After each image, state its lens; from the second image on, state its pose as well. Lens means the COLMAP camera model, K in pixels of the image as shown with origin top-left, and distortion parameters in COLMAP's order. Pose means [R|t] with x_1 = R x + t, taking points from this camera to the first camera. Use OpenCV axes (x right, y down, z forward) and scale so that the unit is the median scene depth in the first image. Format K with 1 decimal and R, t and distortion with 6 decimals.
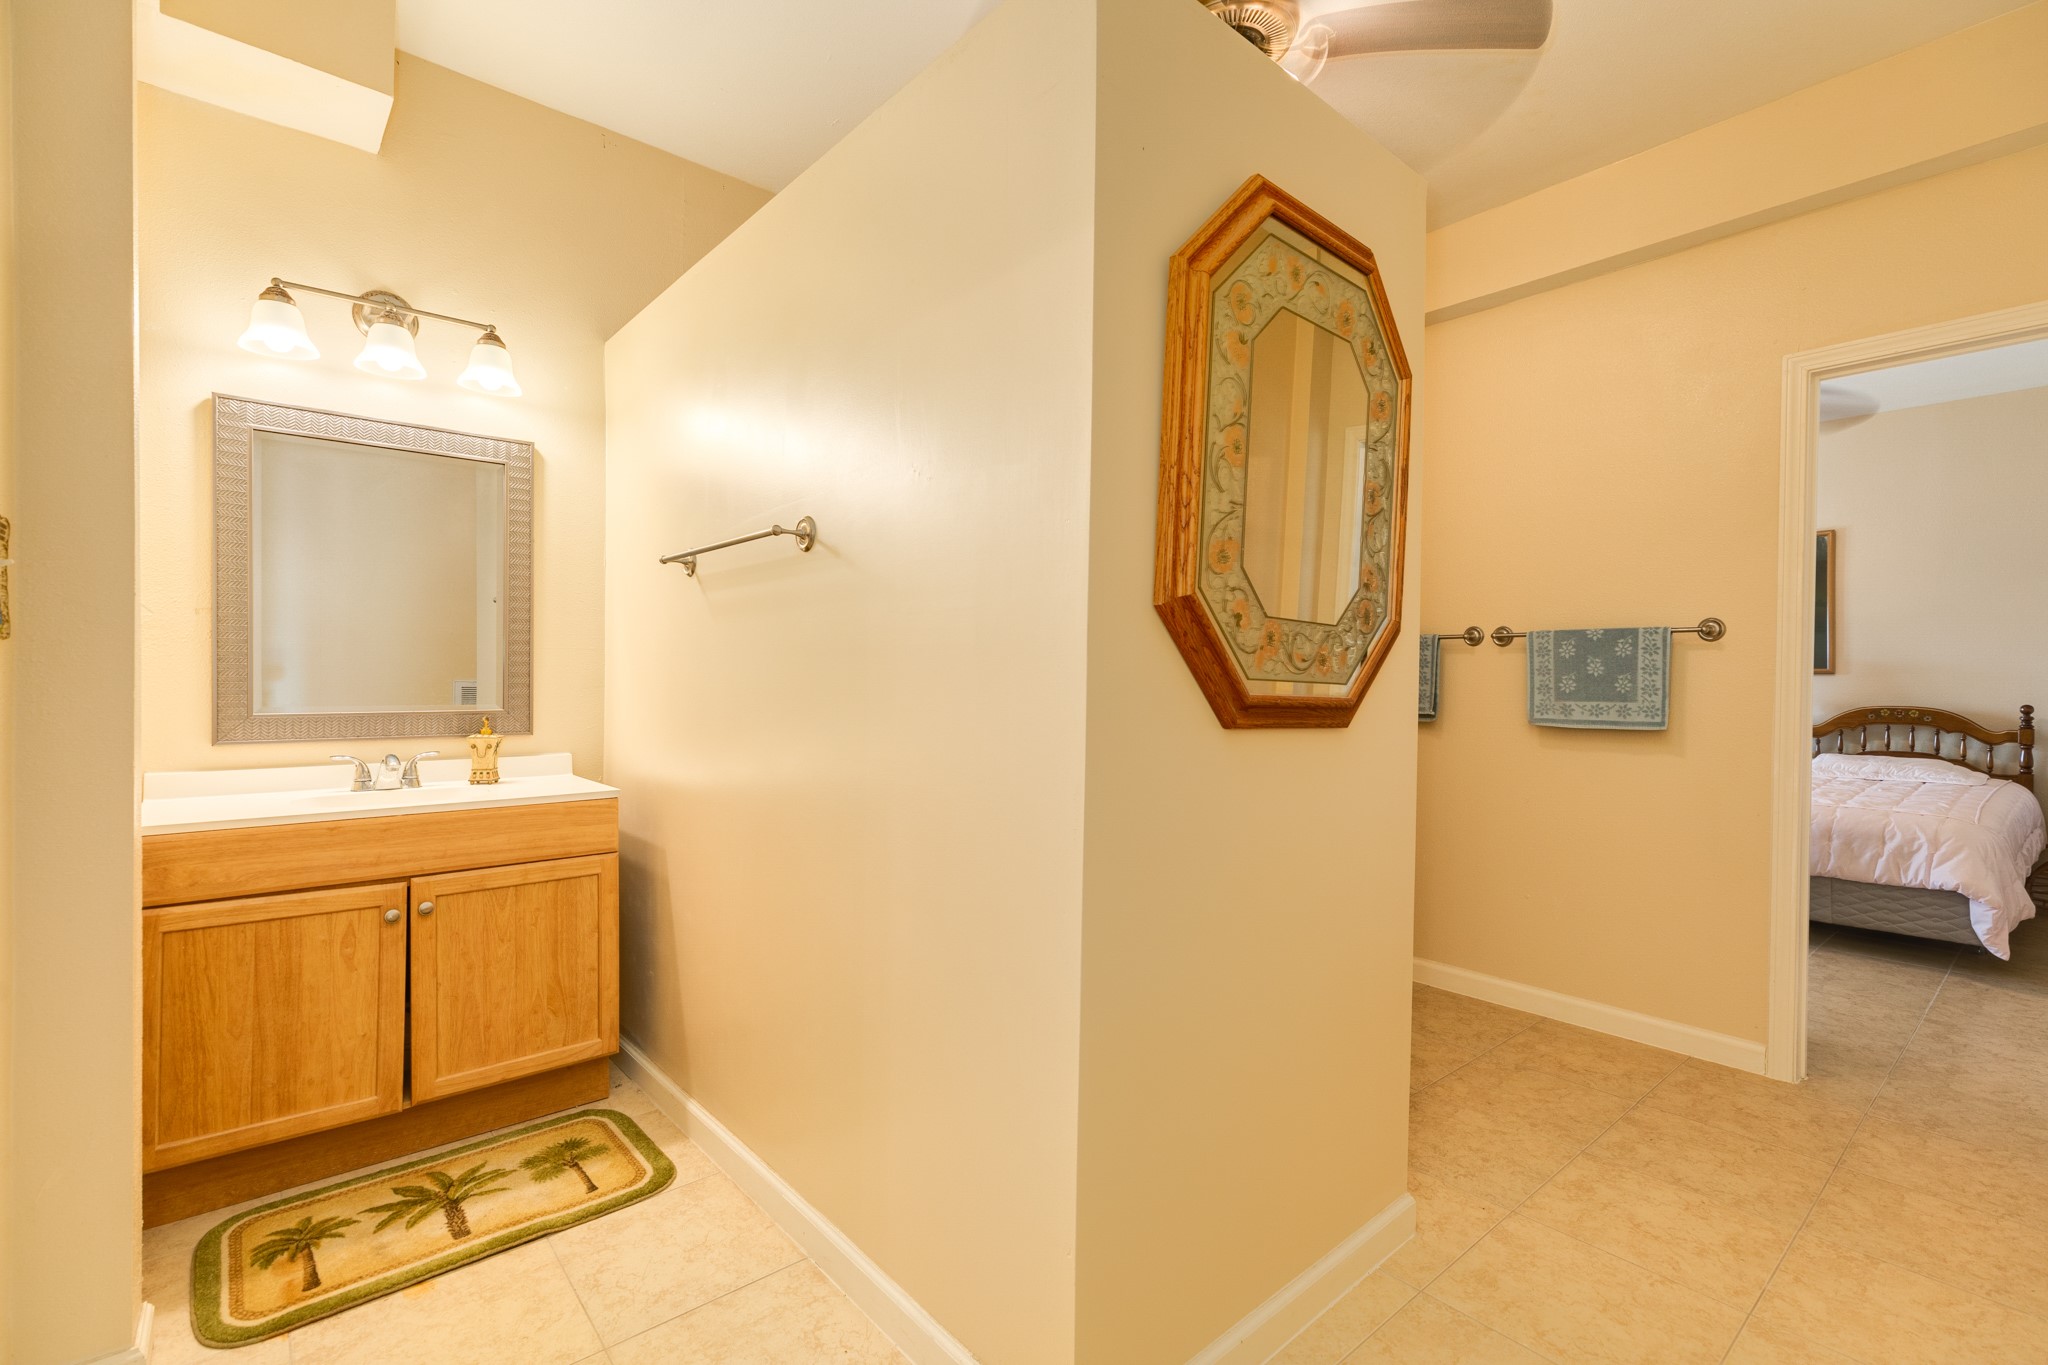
lens RADIAL K [[916.5, 0, 1021.6], [0, 916.5, 685.4], [0, 0, 1]] dist [0.002862, -0.000238]
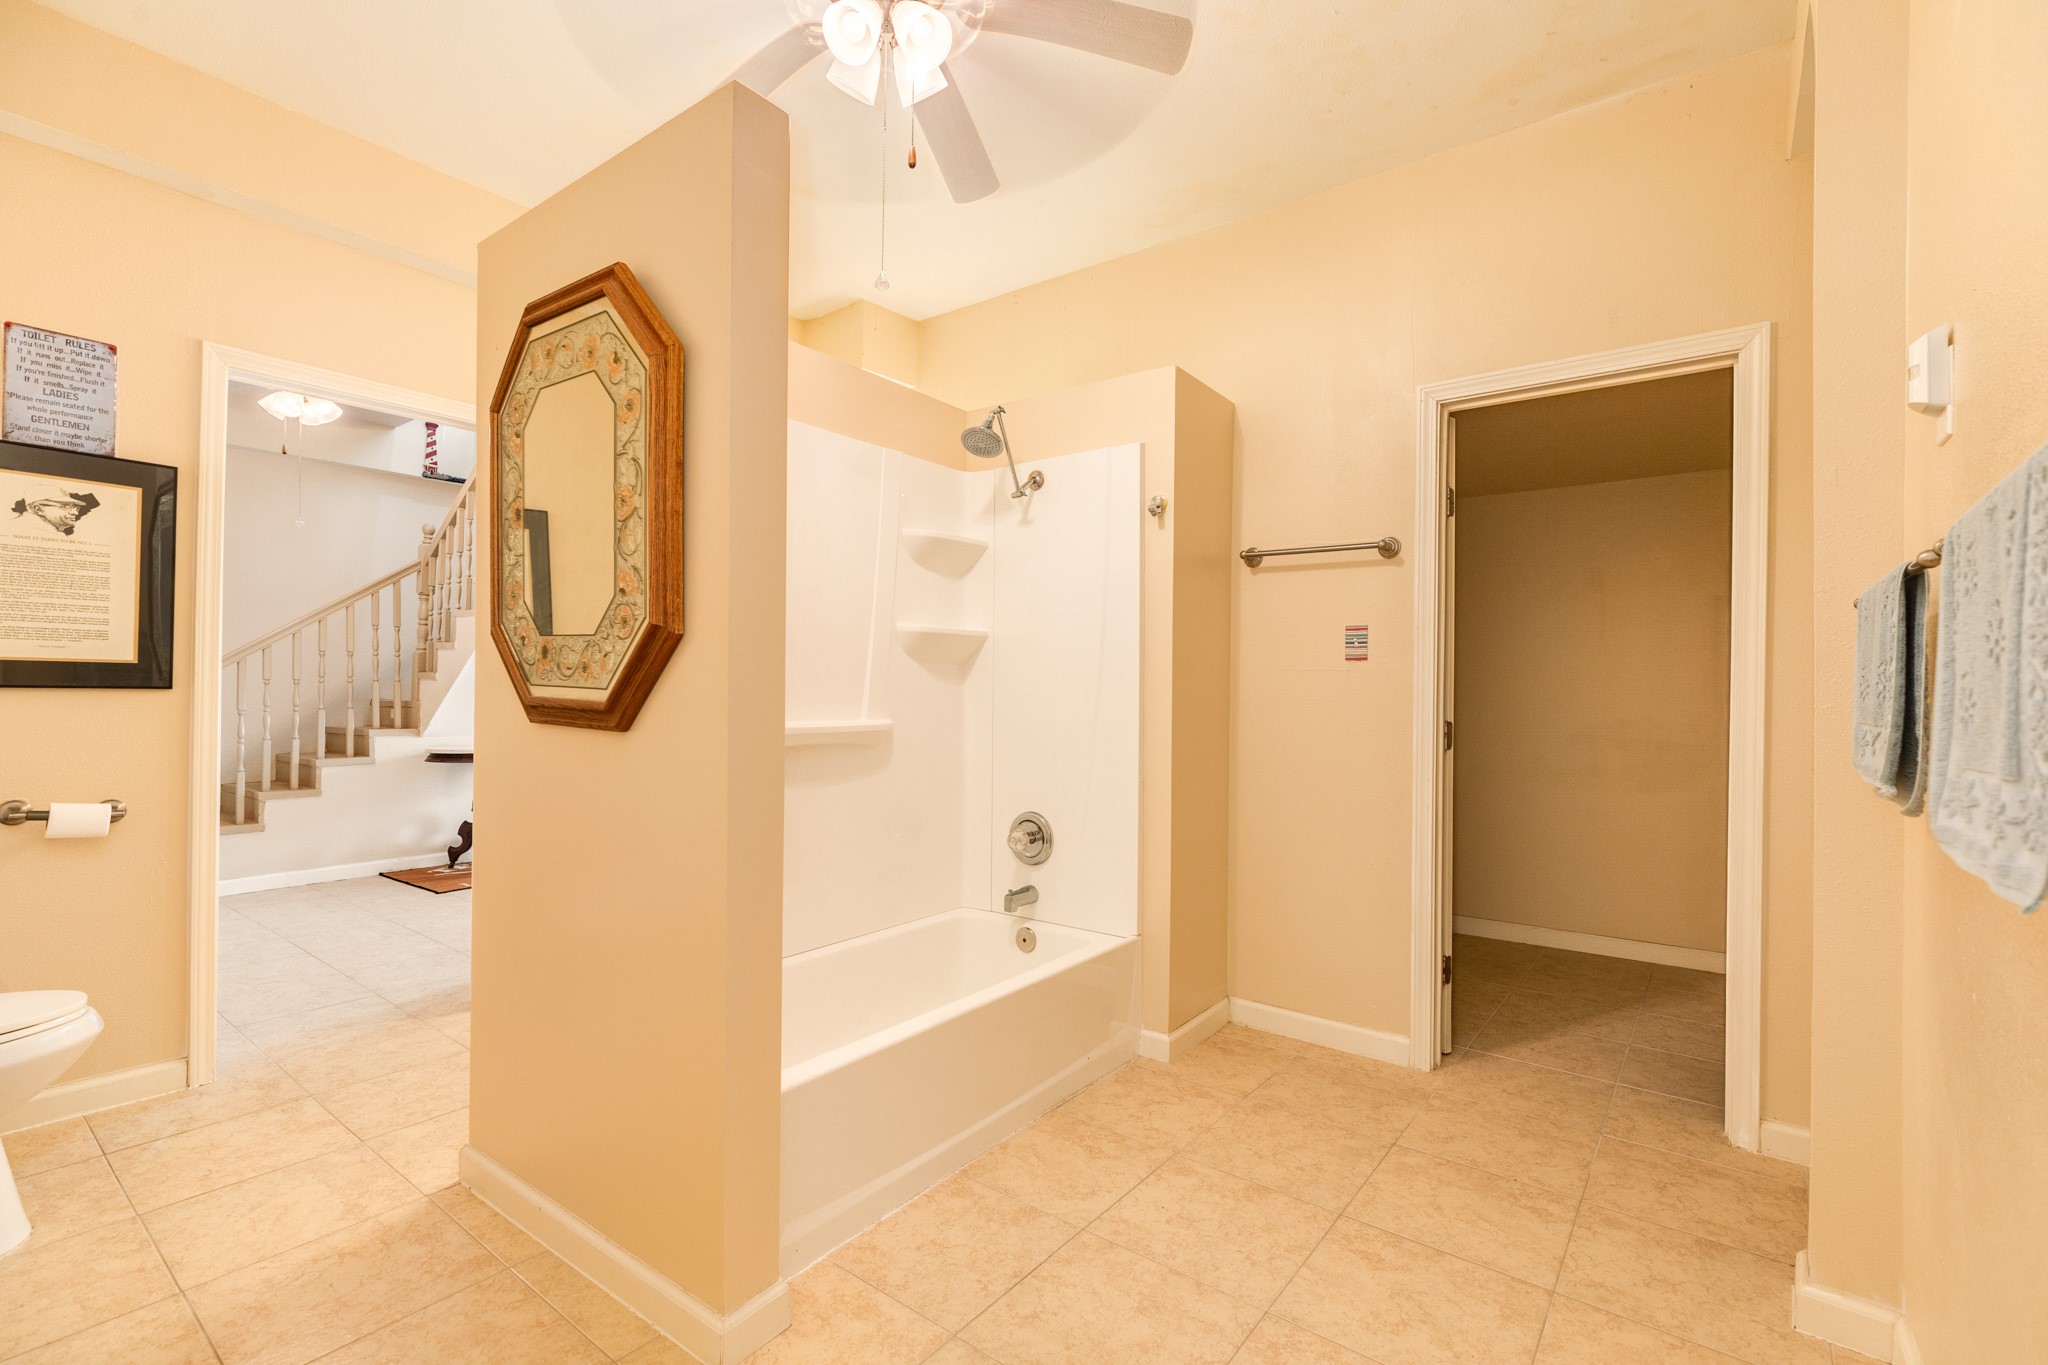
lens RADIAL K [[916.5, 0, 1022.1], [0, 916.5, 686.6], [0, 0, 1]] dist [0.002862, -0.000238]
pose [[0.209768, -0.014294, -0.977647, 1.524357], [-0.013467, 0.999756, -0.017507, 0.008035], [0.977658, 0.016838, 0.209525, 1.285551]]
